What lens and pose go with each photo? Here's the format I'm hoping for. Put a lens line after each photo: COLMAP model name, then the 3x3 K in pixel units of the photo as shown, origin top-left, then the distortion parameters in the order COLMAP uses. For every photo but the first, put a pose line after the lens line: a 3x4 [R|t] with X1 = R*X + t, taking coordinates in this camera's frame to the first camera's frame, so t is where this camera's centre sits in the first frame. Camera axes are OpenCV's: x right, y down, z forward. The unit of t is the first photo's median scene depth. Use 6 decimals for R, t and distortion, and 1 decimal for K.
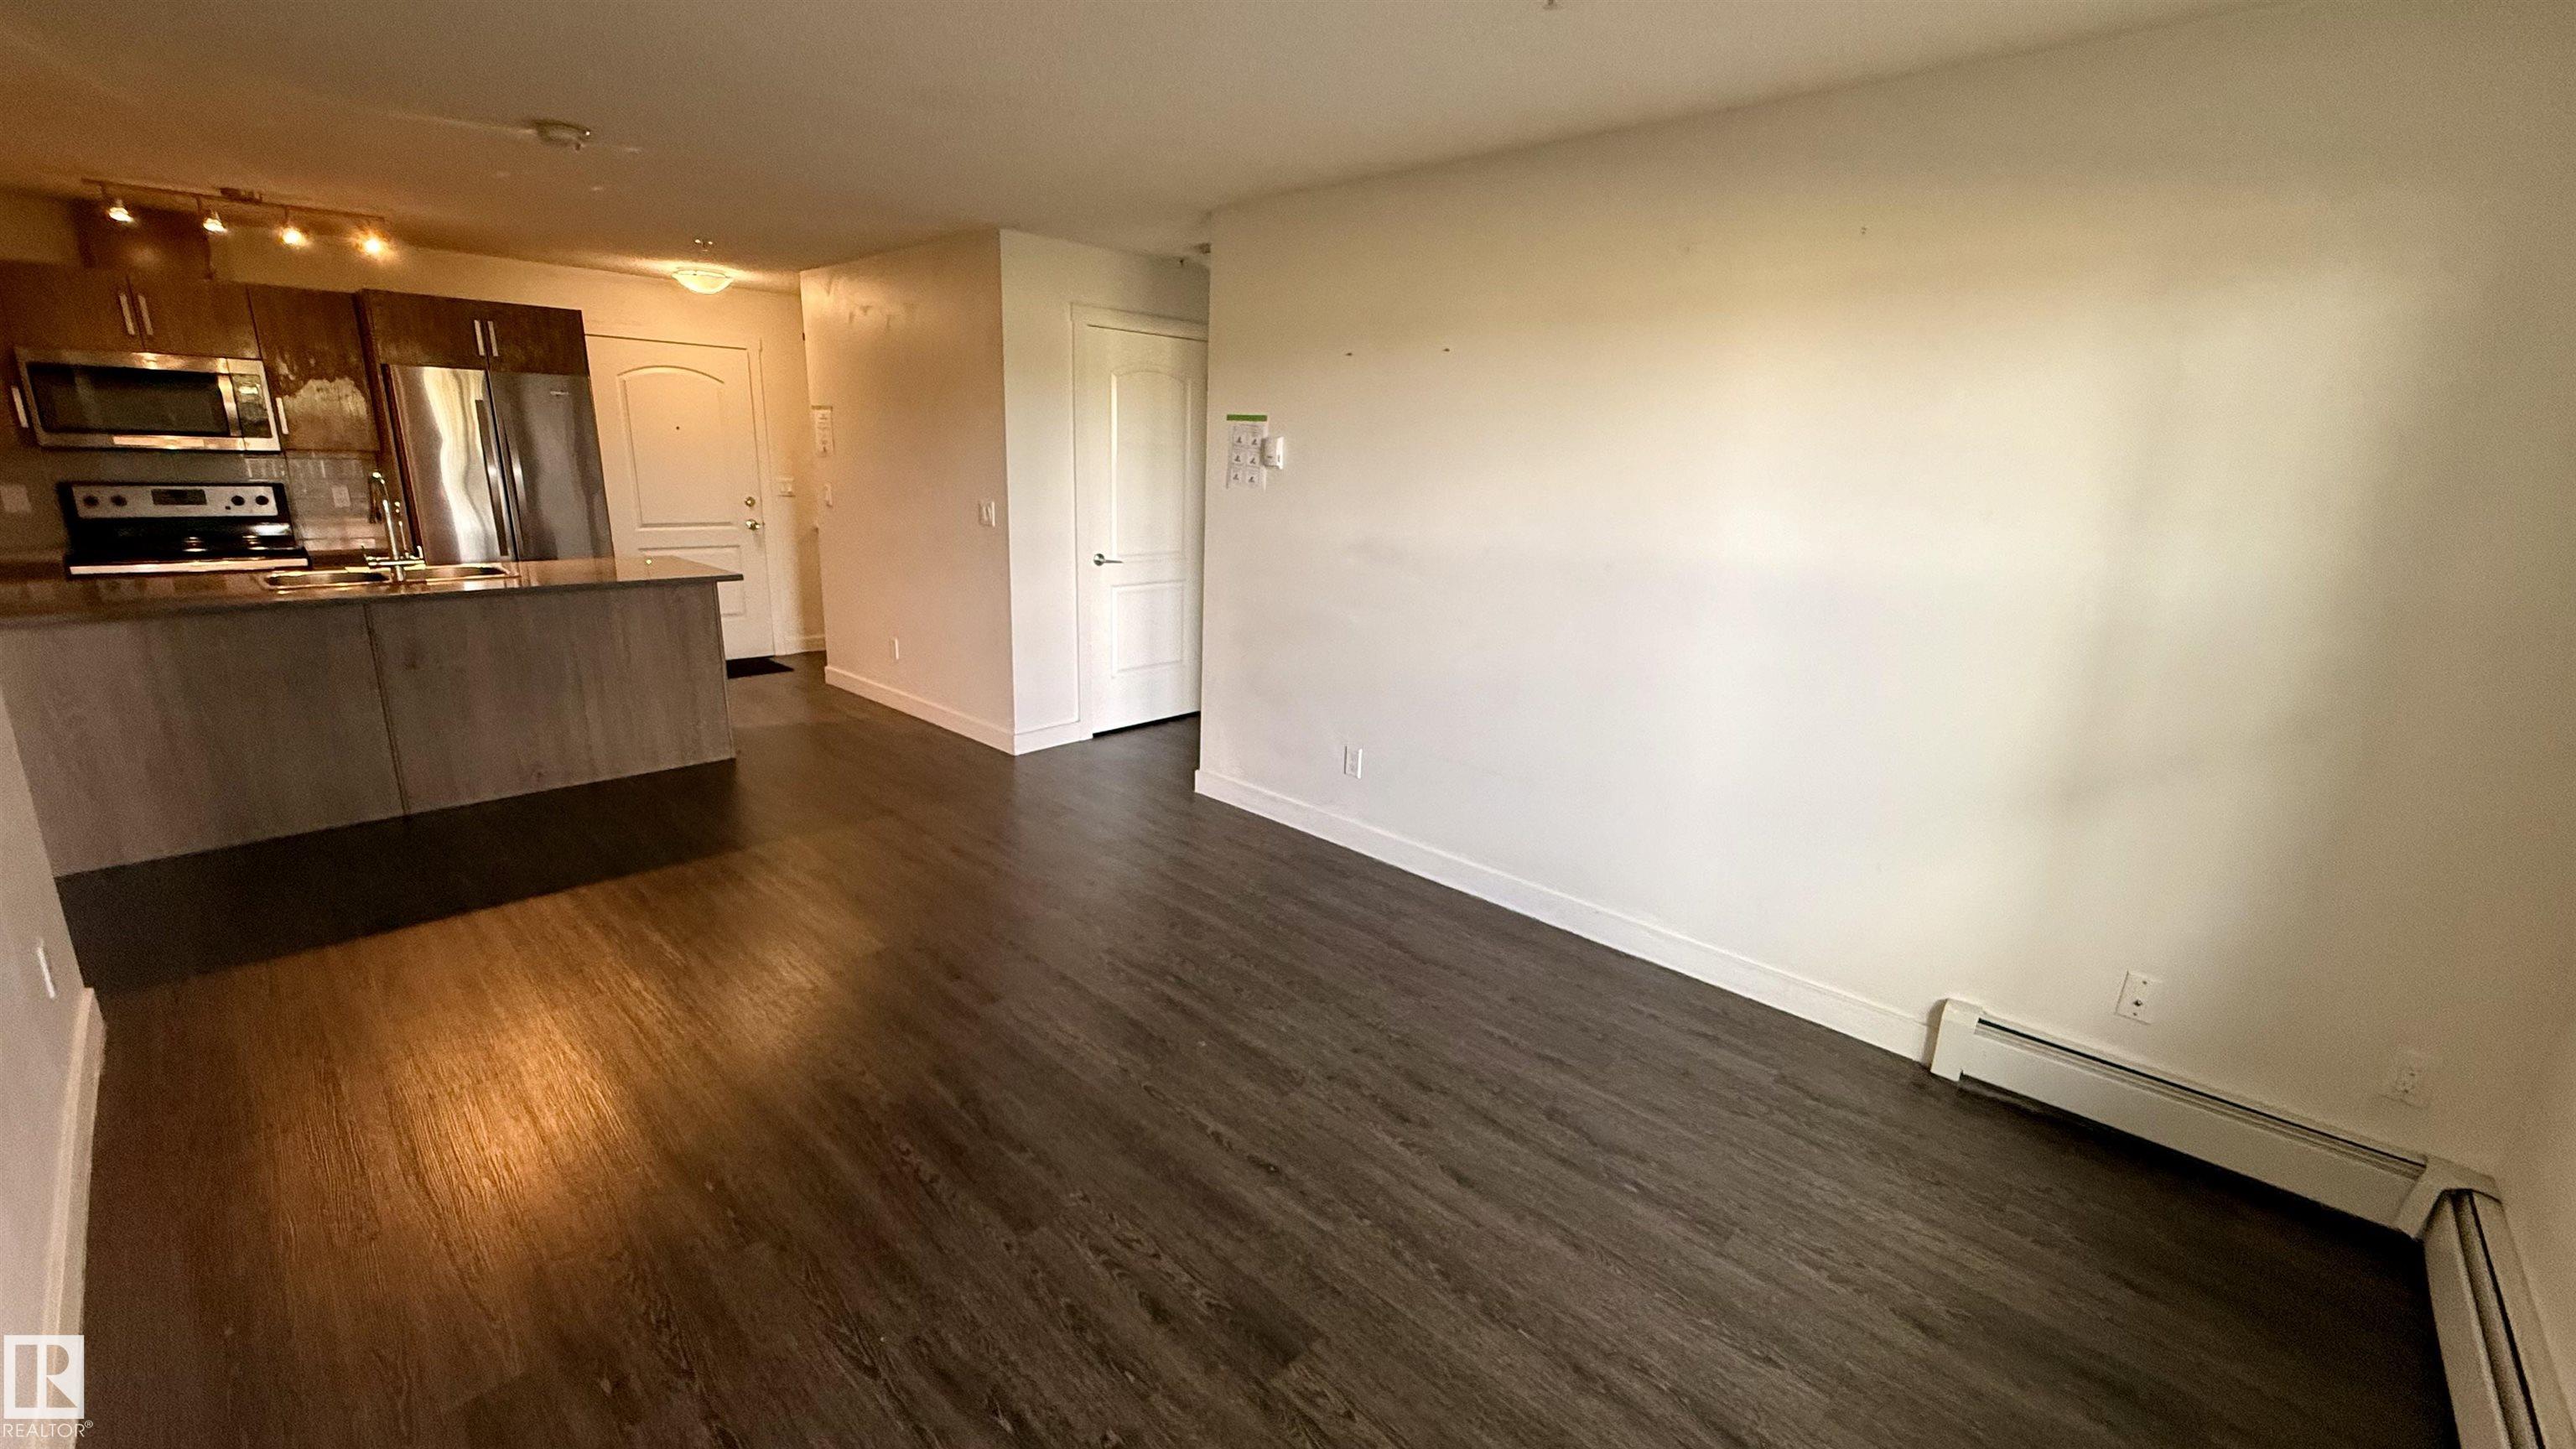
lens RADIAL K [[1021.5, 0, 1306.8], [0, 1021.5, 719.7], [0, 0, 1]] dist [0.001695, 0.000280]
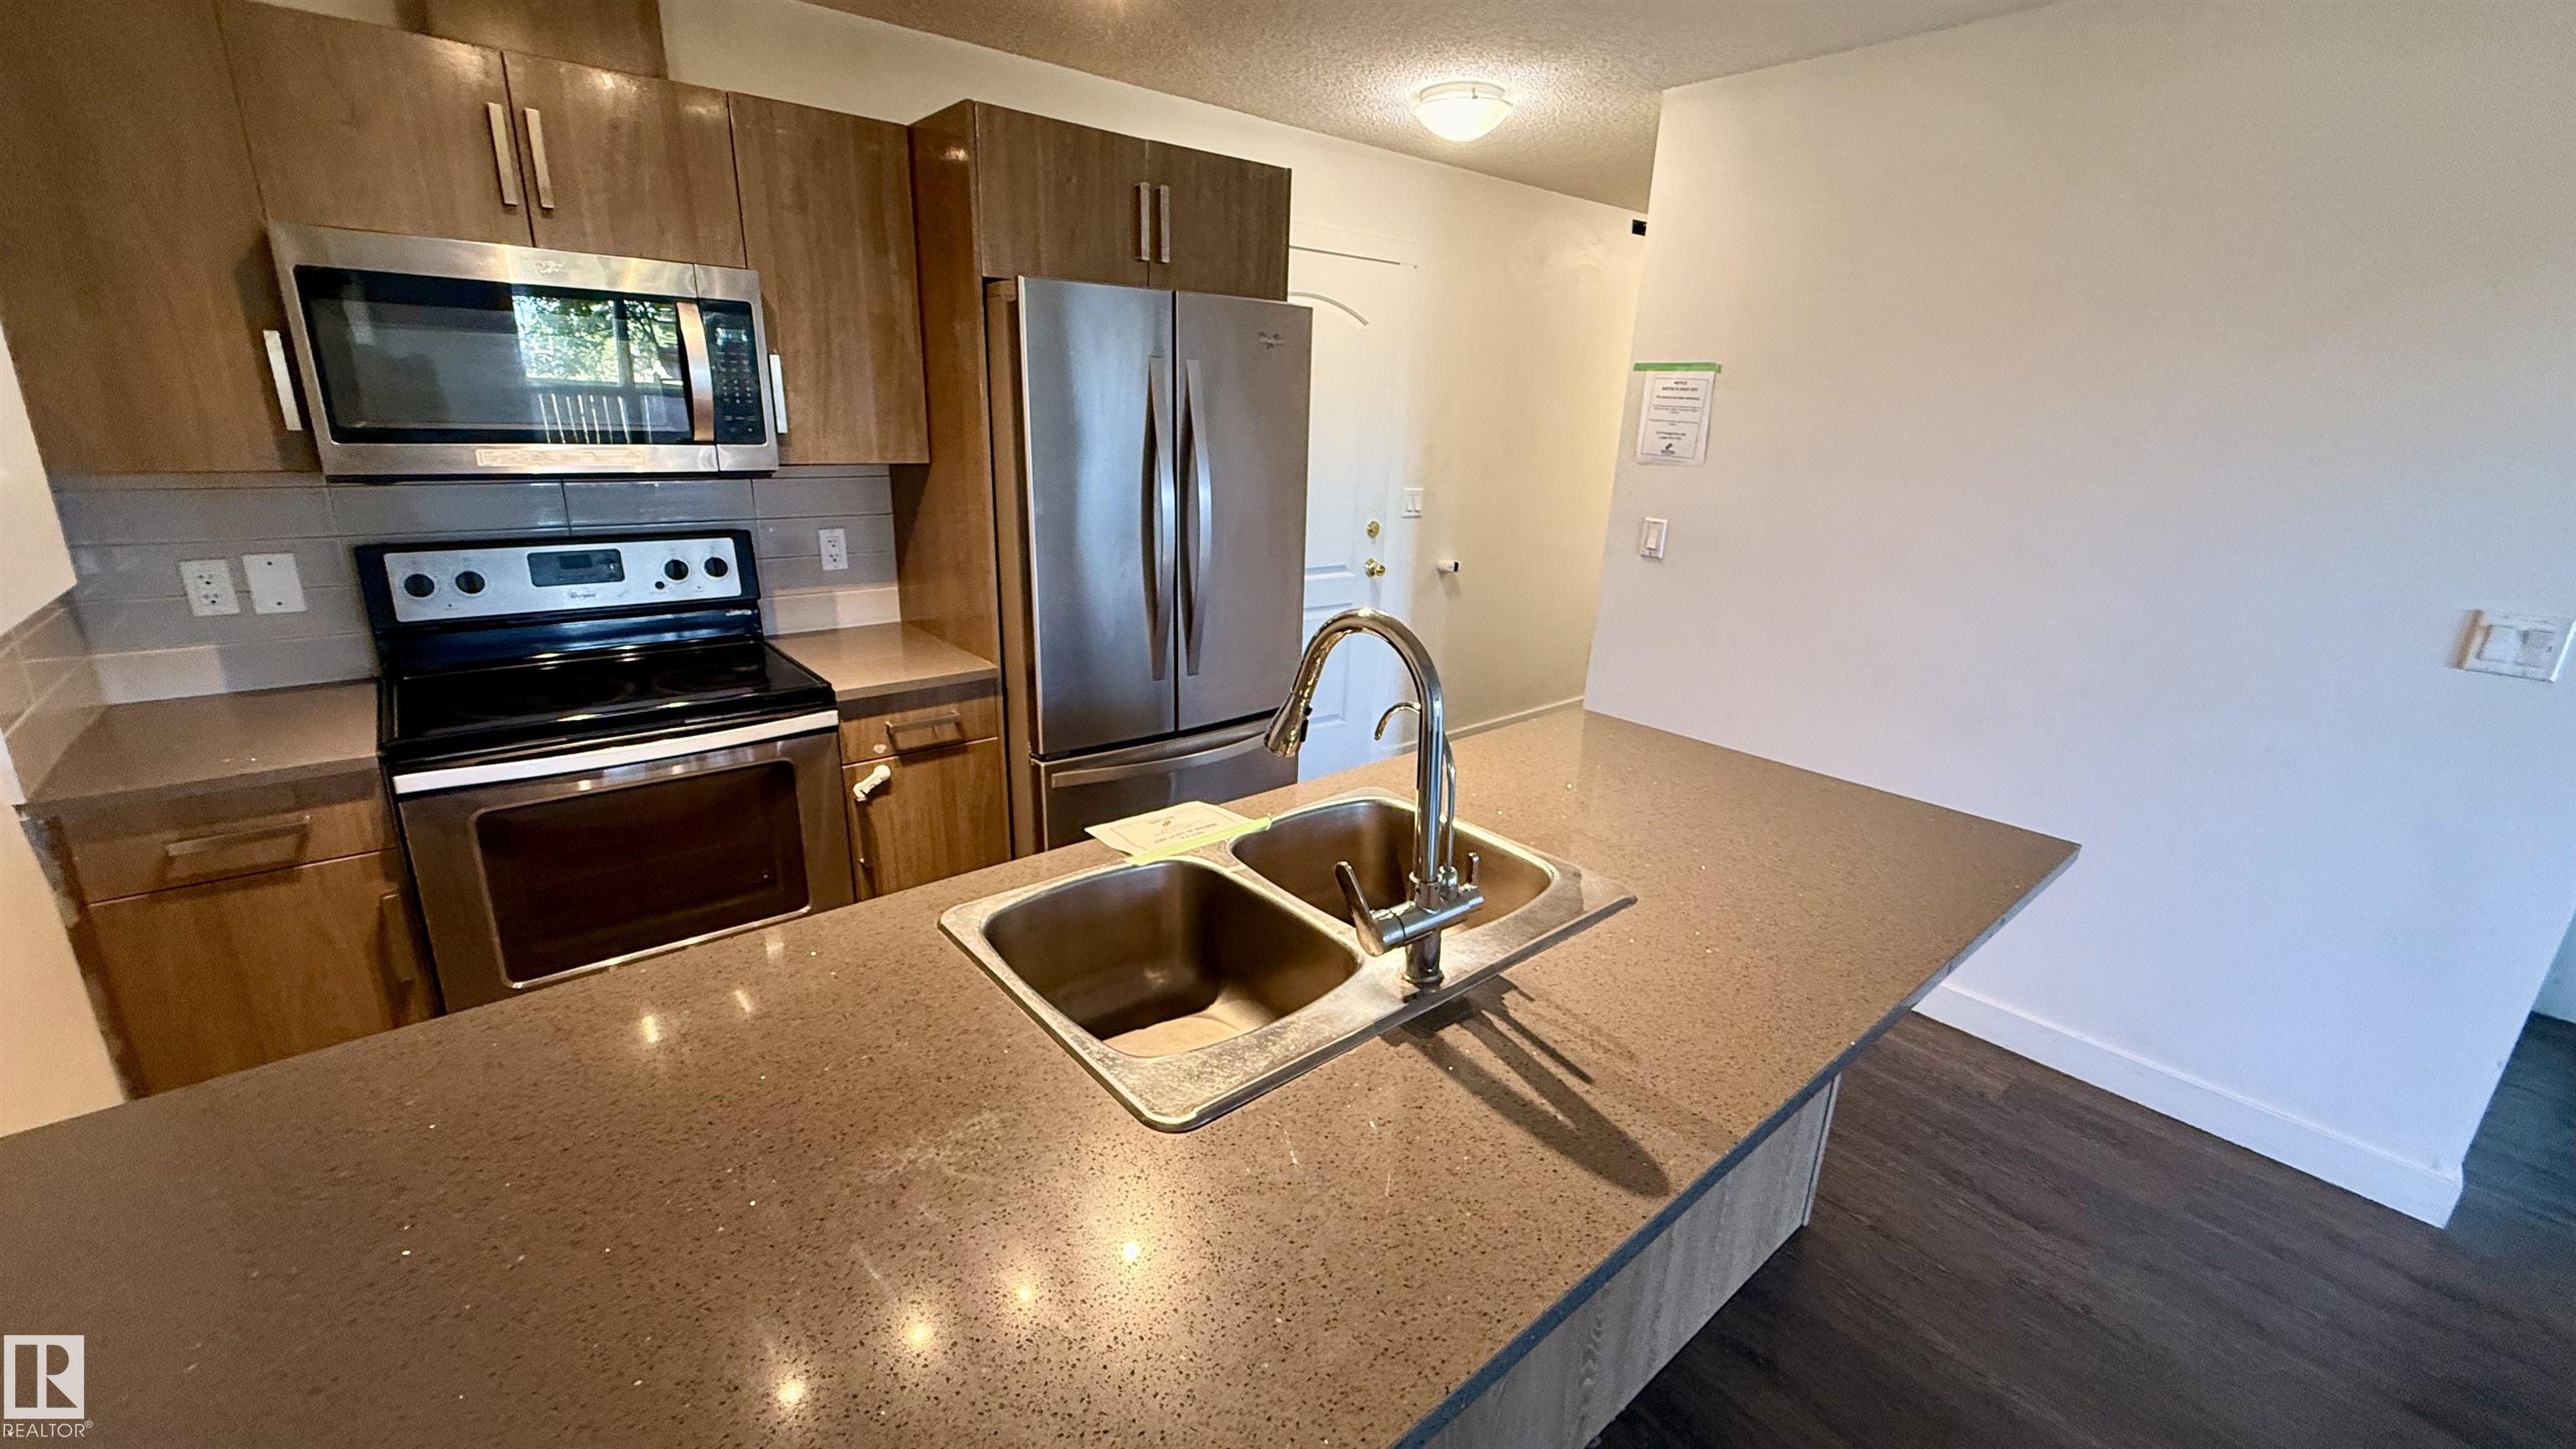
lens RADIAL K [[1021.5, 0, 1264.3], [0, 1021.5, 724.4], [0, 0, 1]] dist [0.001695, 0.000280]
pose [[0.990182, 0.049853, -0.130594, -0.730631], [-0.042504, 0.997384, 0.058466, -0.187570], [0.133167, -0.052341, 0.989710, 0.580215]]
